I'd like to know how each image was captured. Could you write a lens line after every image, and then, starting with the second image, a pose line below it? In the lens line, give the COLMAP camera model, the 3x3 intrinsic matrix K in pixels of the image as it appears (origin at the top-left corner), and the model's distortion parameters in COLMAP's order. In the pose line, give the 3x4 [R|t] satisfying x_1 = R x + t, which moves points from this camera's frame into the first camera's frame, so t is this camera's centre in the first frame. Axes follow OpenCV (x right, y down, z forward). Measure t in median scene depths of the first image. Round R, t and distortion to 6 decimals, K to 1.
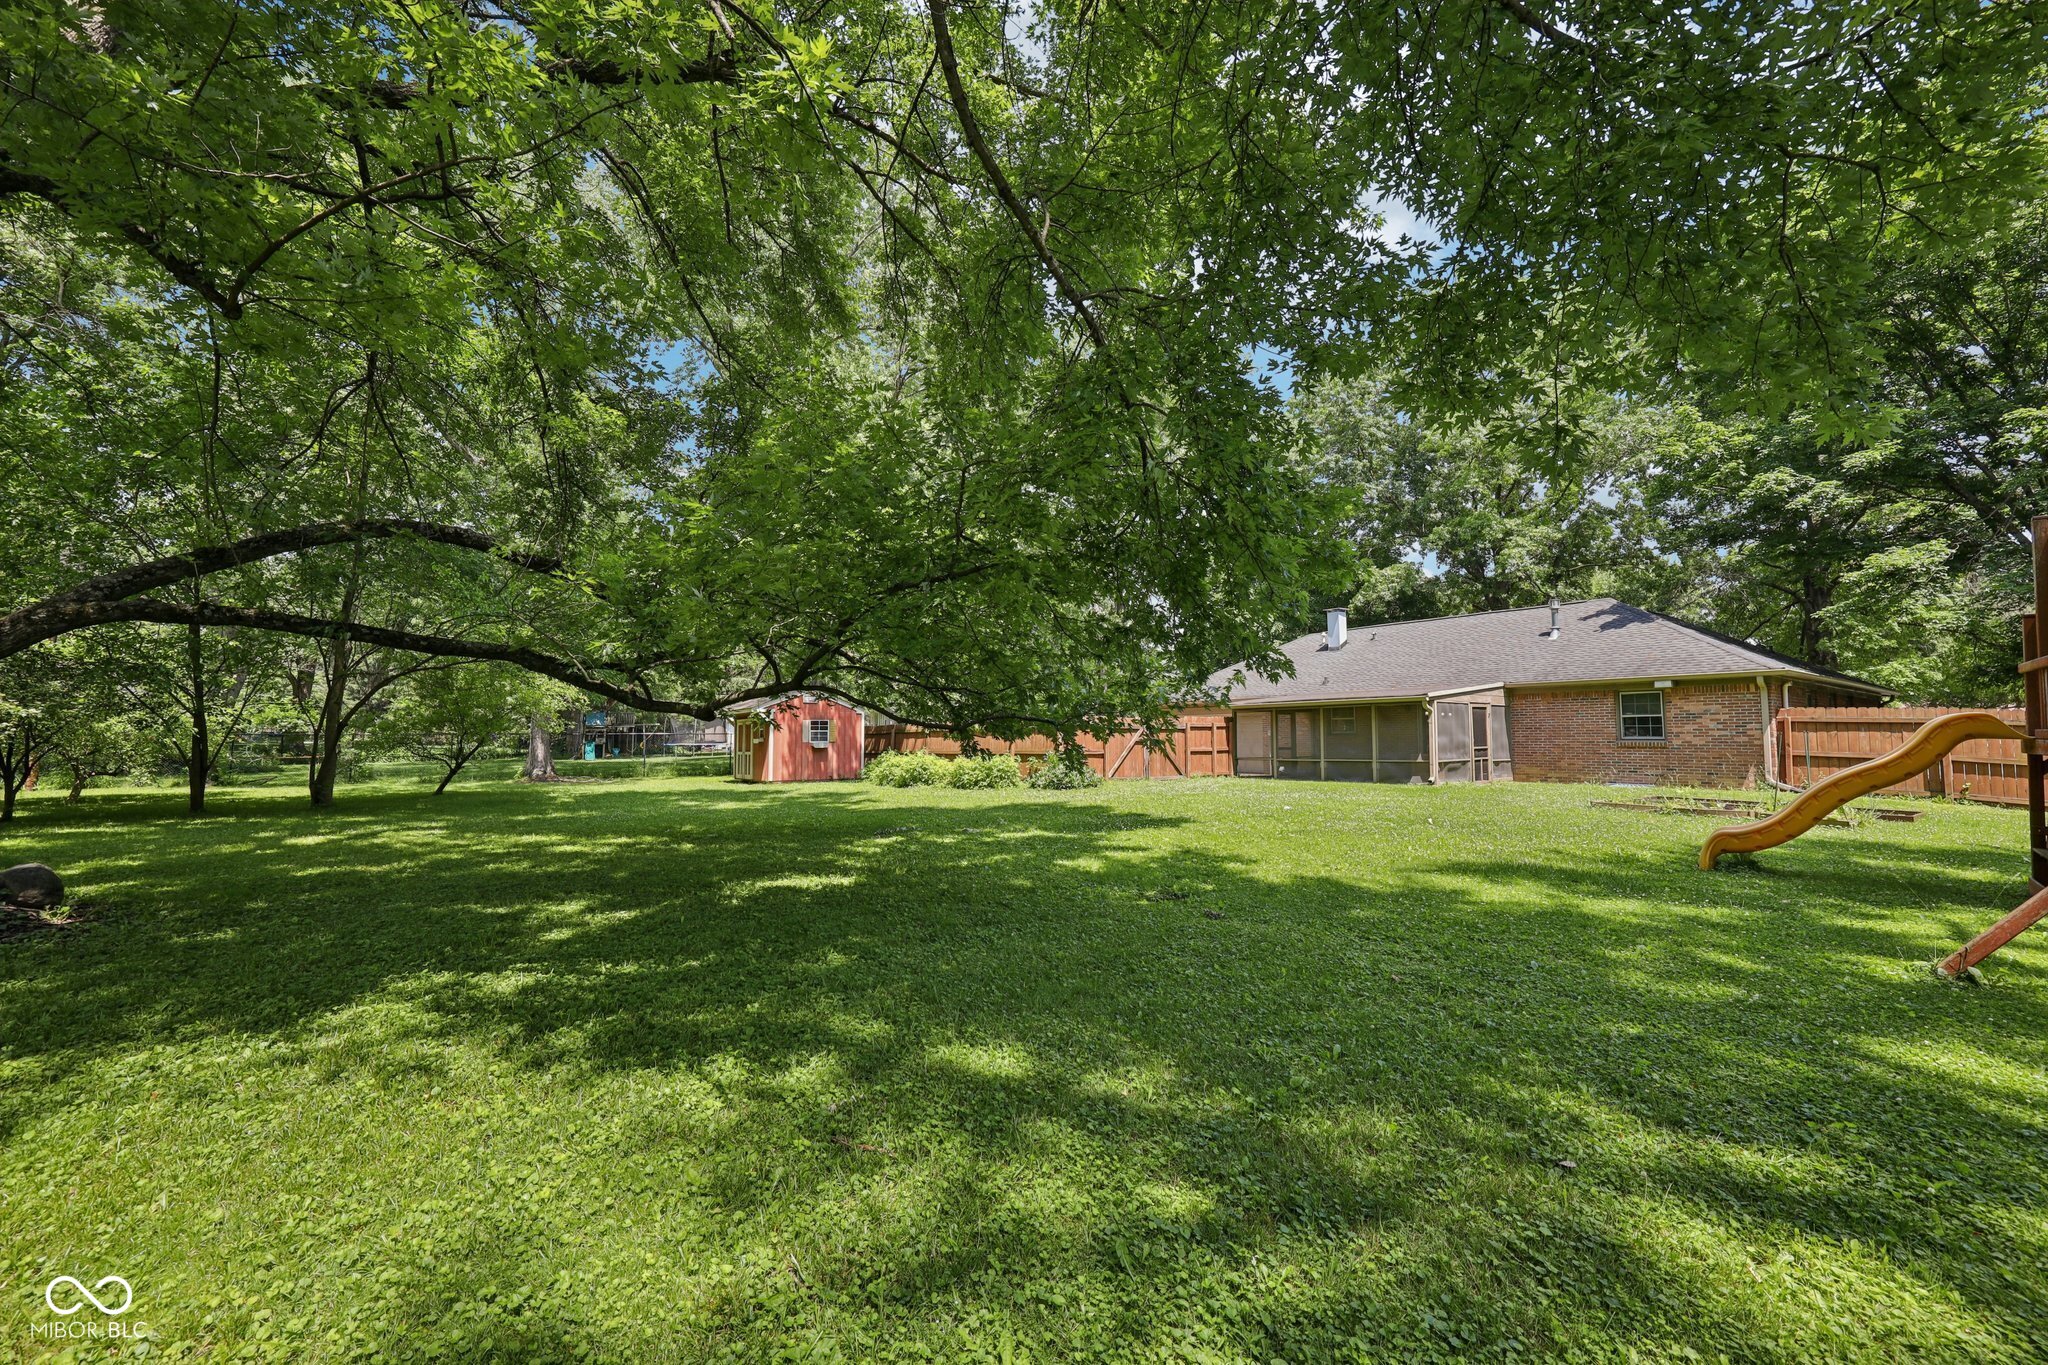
lens RADIAL K [[825.9, 0, 1019.0], [0, 825.9, 684.5], [0, 0, 1]] dist [0.004254, 0.000637]
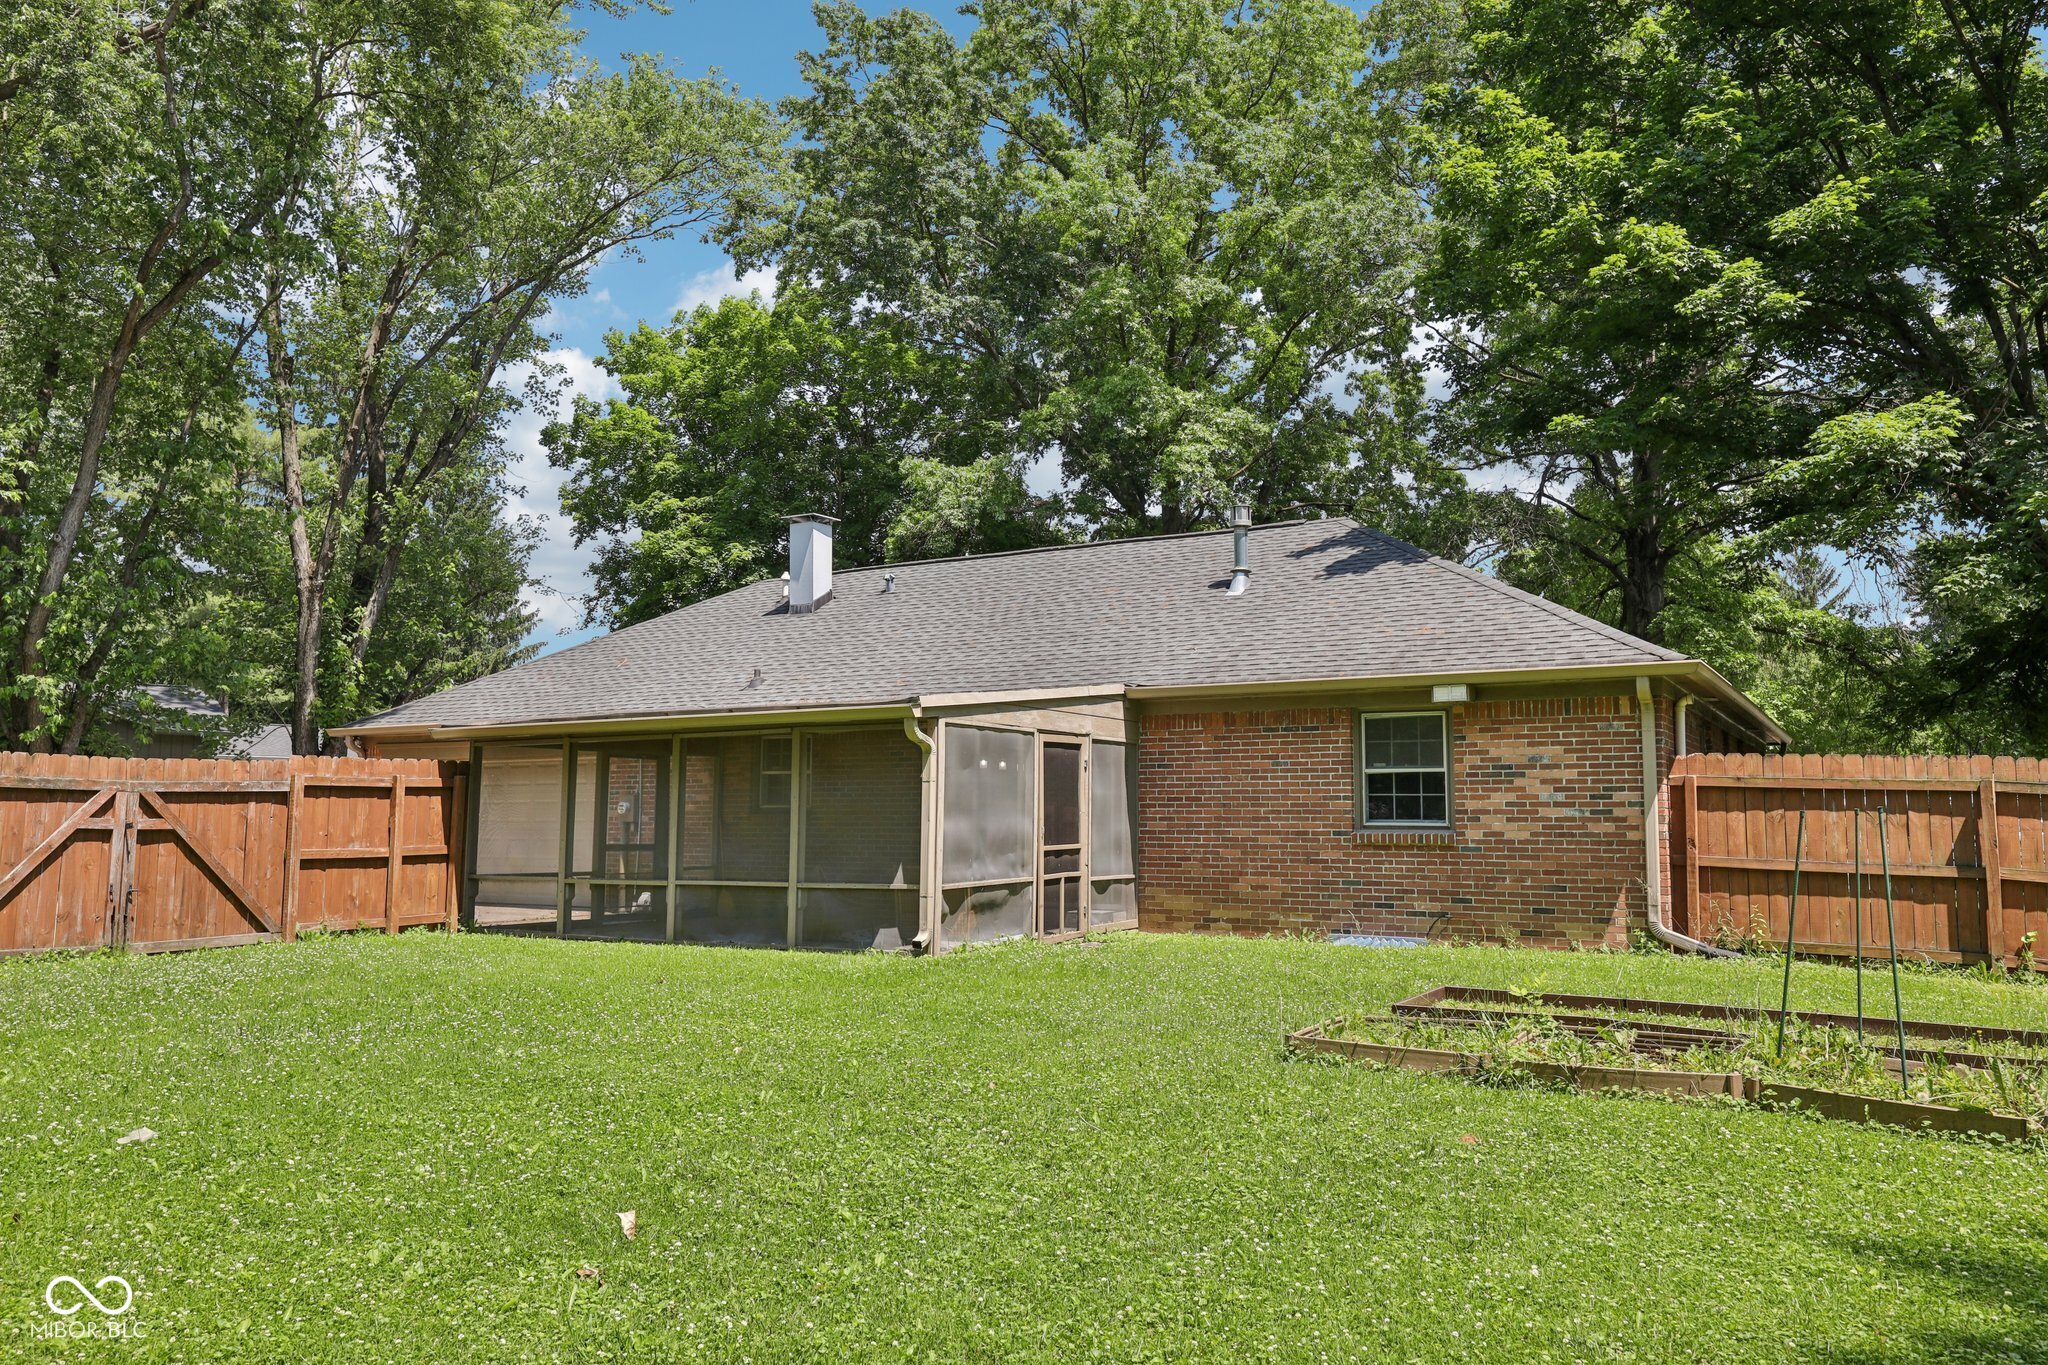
lens RADIAL K [[1451.0, 0, 1024.7], [0, 1451.0, 681.0], [0, 0, 1]] dist [0.002398, -0.001630]
pose [[0.918047, 0.041849, 0.394257, 0.268563], [-0.029717, 0.998880, -0.036829, 0.023754], [-0.395357, 0.022094, 0.918262, 0.377856]]
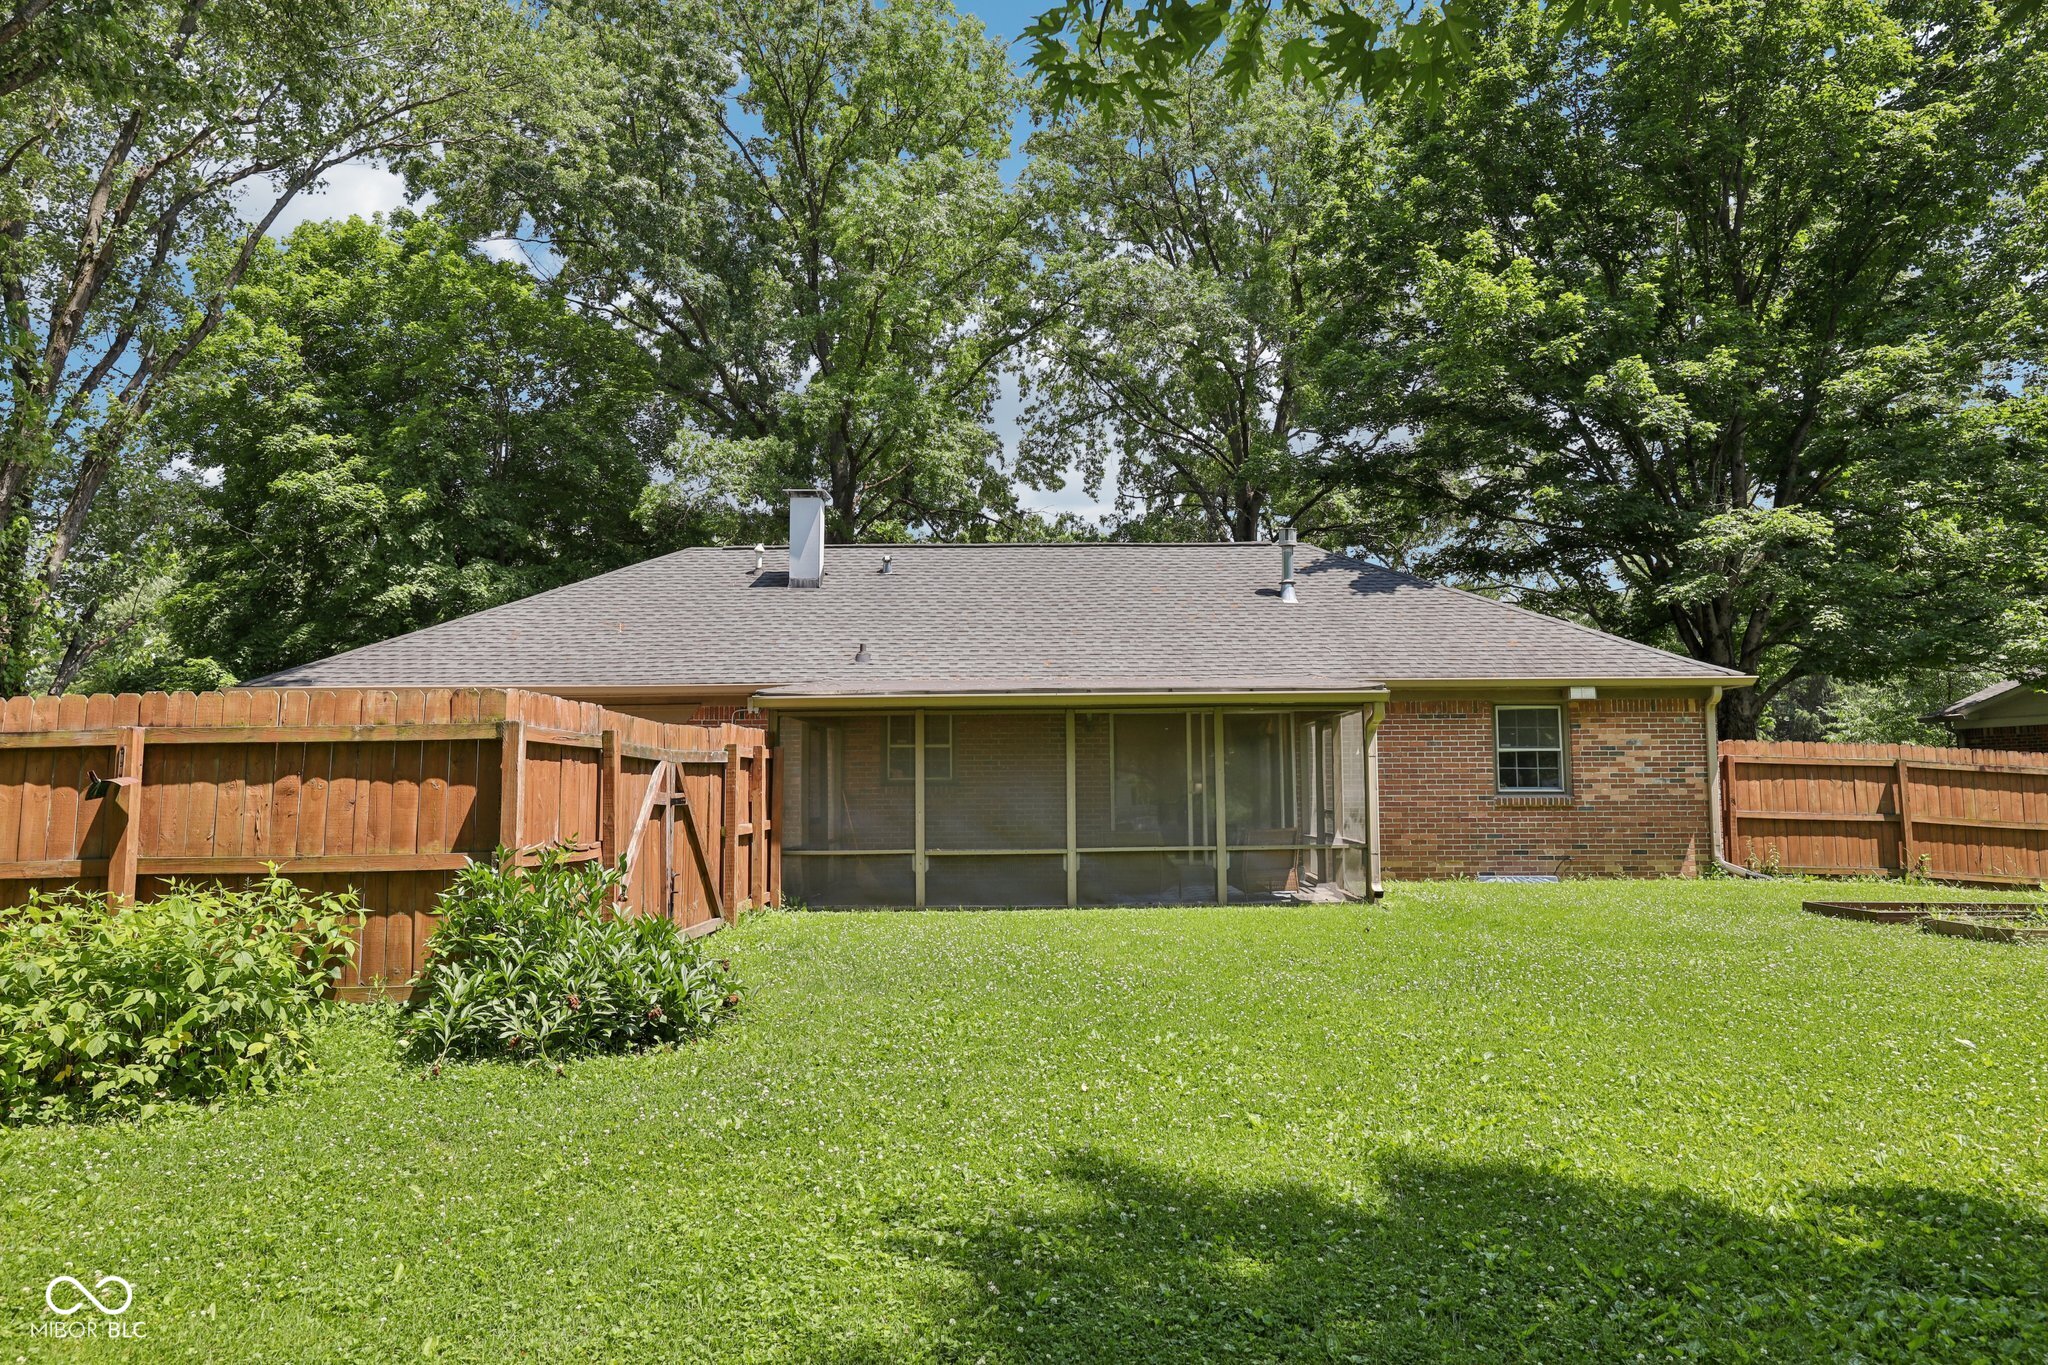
lens RADIAL K [[1350.2, 0, 1027.6], [0, 1350.2, 681.3], [0, 0, 1]] dist [0.001180, -0.000049]
pose [[0.594479, 0.064390, 0.801529, -0.149203], [-0.048206, 0.997850, -0.044408, 0.044798], [-0.802665, -0.012239, 0.596304, 0.681056]]
